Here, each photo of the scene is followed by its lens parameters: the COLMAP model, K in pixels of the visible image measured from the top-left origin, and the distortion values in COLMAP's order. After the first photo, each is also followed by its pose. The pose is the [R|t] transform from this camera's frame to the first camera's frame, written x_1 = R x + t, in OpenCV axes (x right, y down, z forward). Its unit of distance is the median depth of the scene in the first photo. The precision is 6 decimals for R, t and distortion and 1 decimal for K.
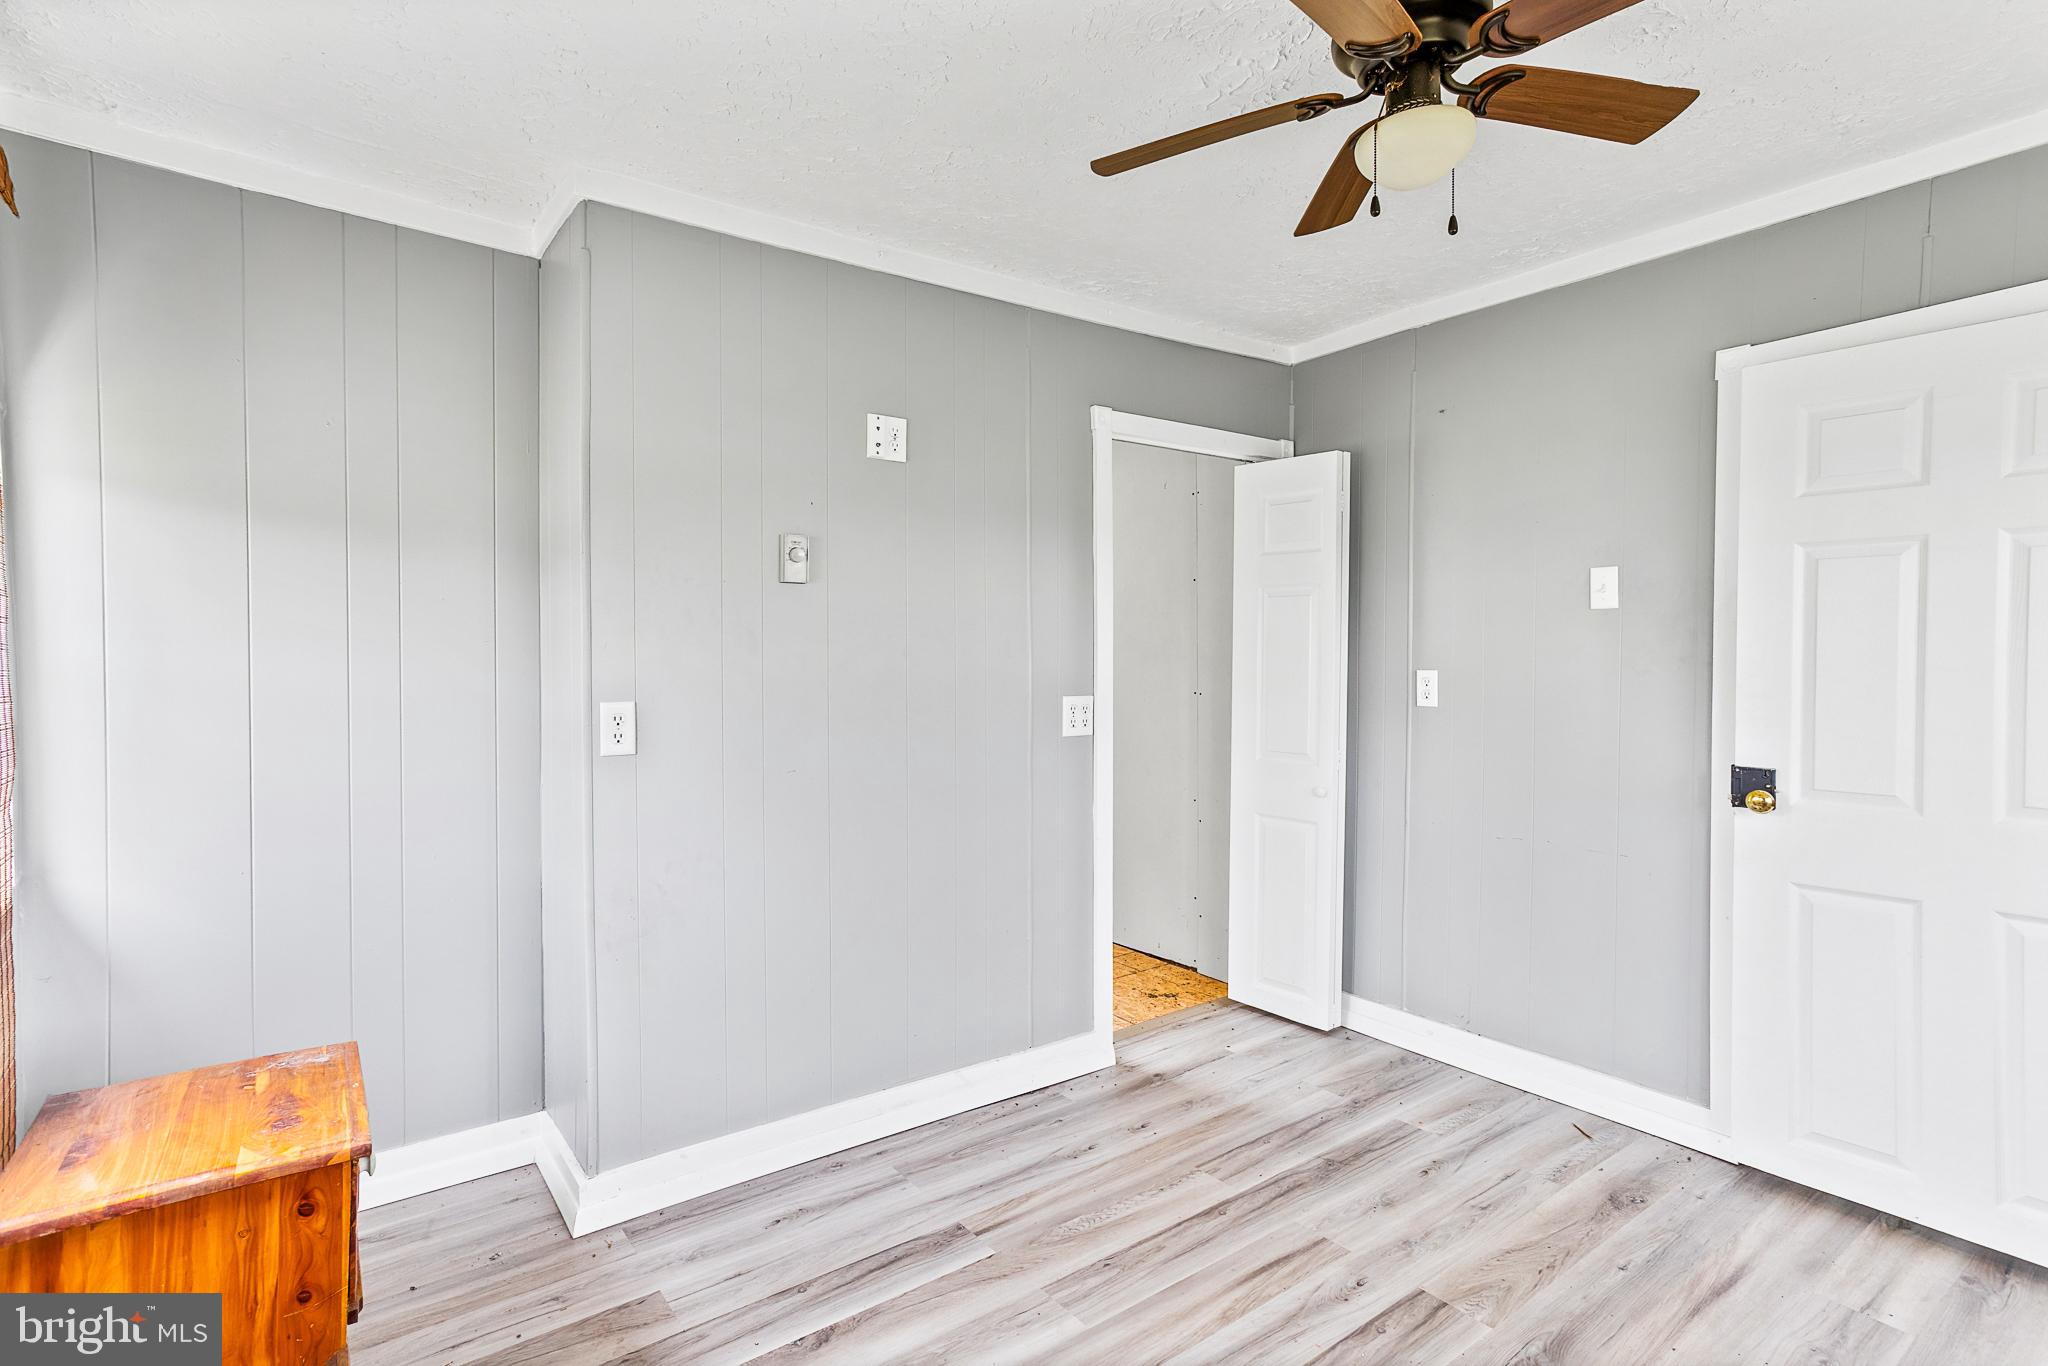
lens RADIAL K [[998.6, 0, 979.8], [0, 998.6, 647.9], [0, 0, 1]] dist [0.001695, 0.000973]
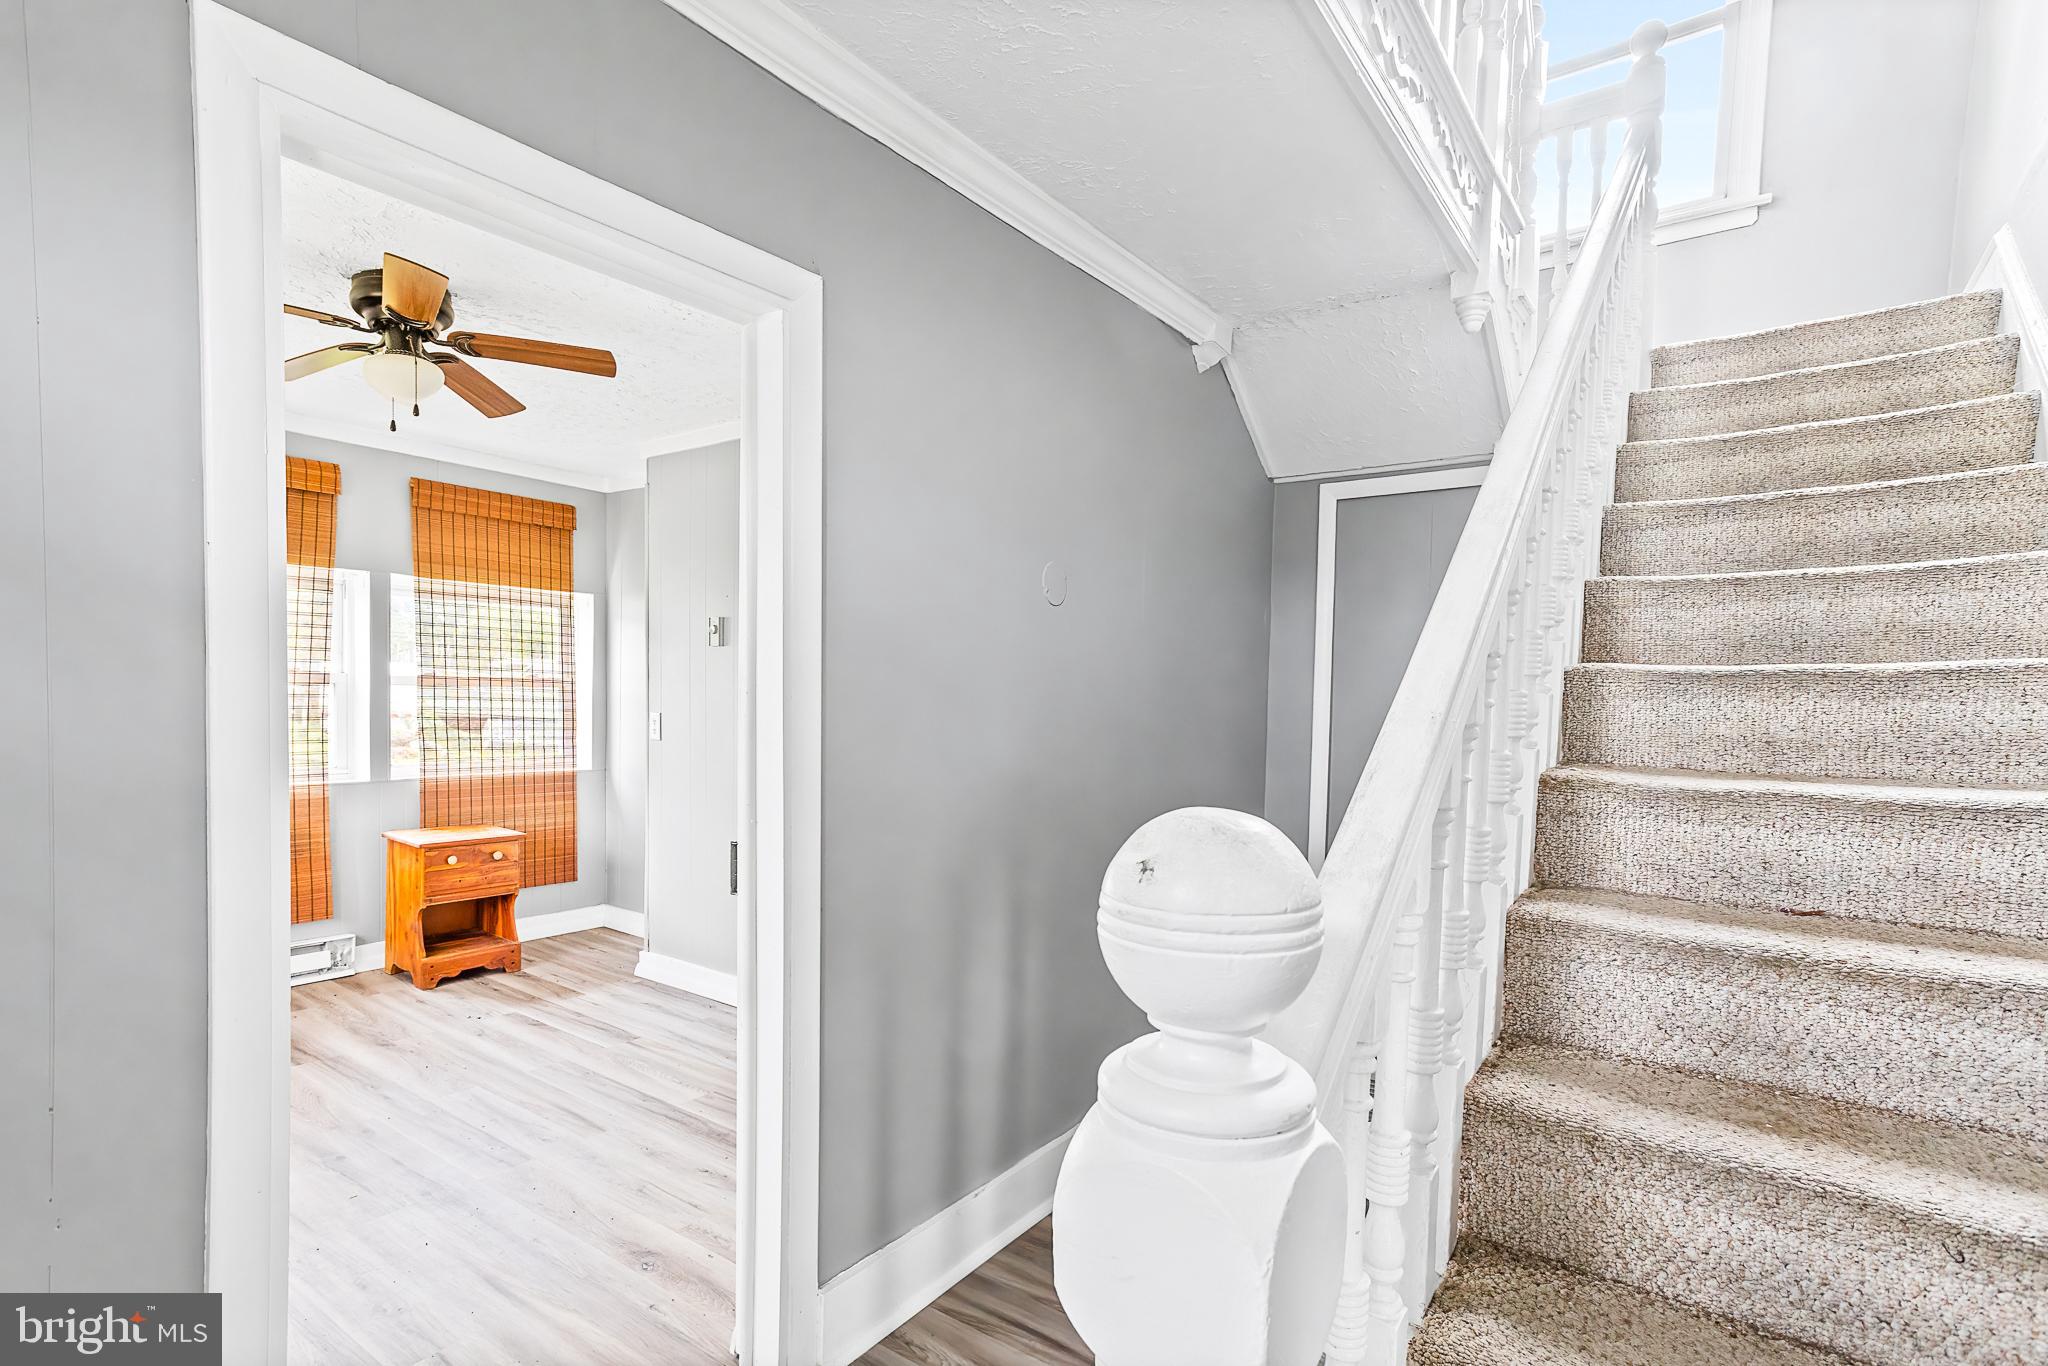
lens RADIAL K [[989.4, 0, 969.7], [0, 989.4, 690.0], [0, 0, 1]] dist [0.020112, 0.000549]
pose [[0.299066, 0.012437, -0.954151, 1.628071], [-0.014592, 0.999858, 0.008459, -0.012947], [0.954121, 0.011394, 0.299205, 0.988271]]
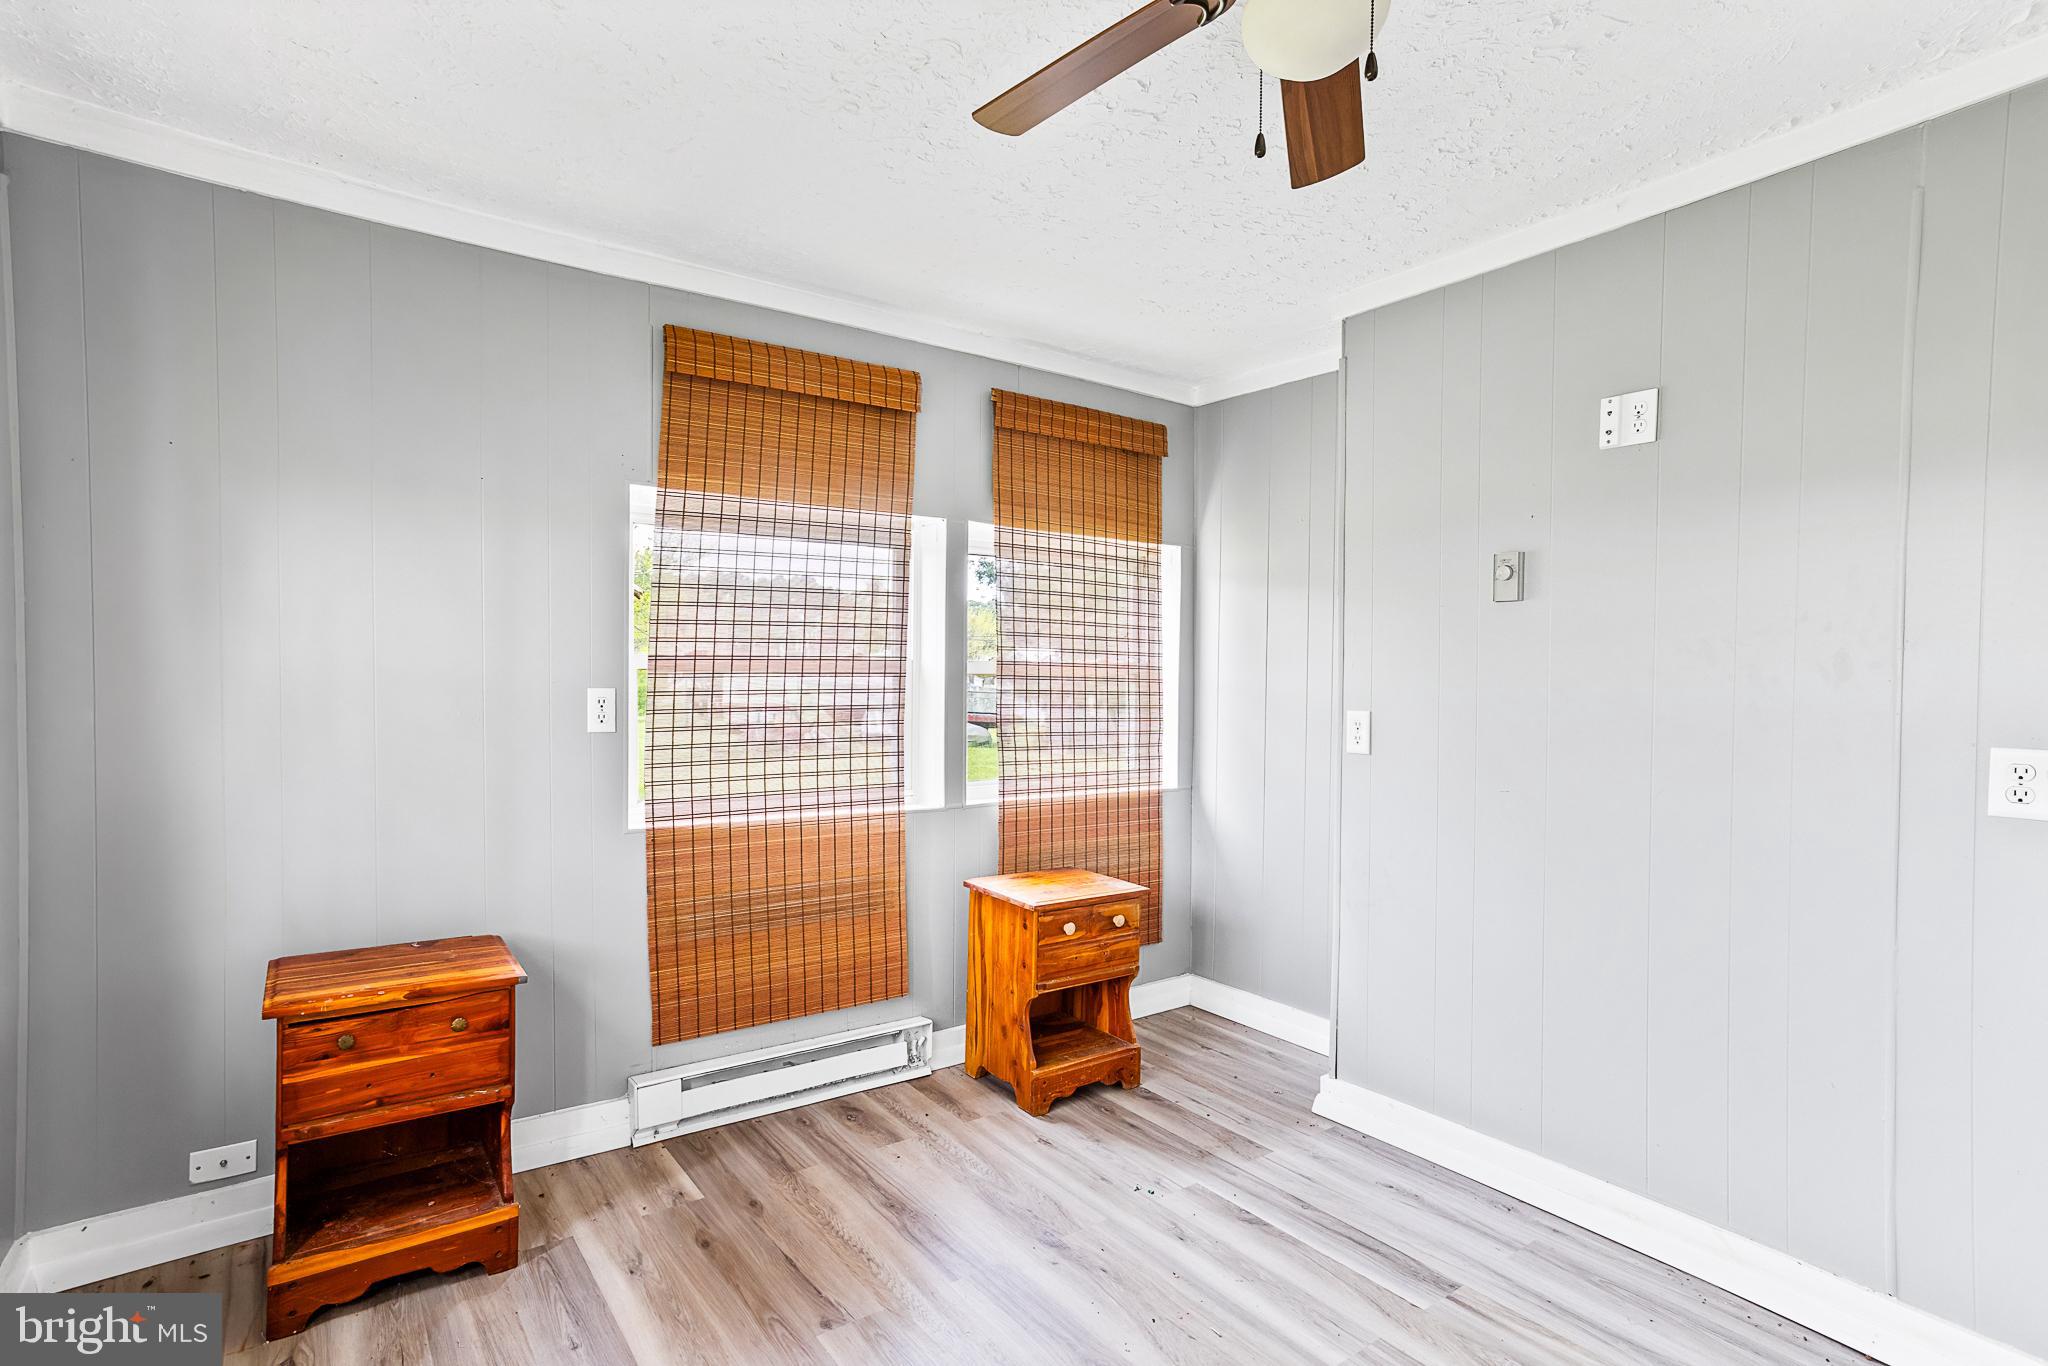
lens RADIAL K [[998.6, 0, 979.8], [0, 998.6, 647.9], [0, 0, 1]] dist [0.001695, 0.000973]
pose [[-0.002320, -0.018638, -0.999824, 0.891307], [0.002278, 0.999824, -0.018644, -0.002292], [0.999995, -0.002321, -0.002277, 0.535346]]
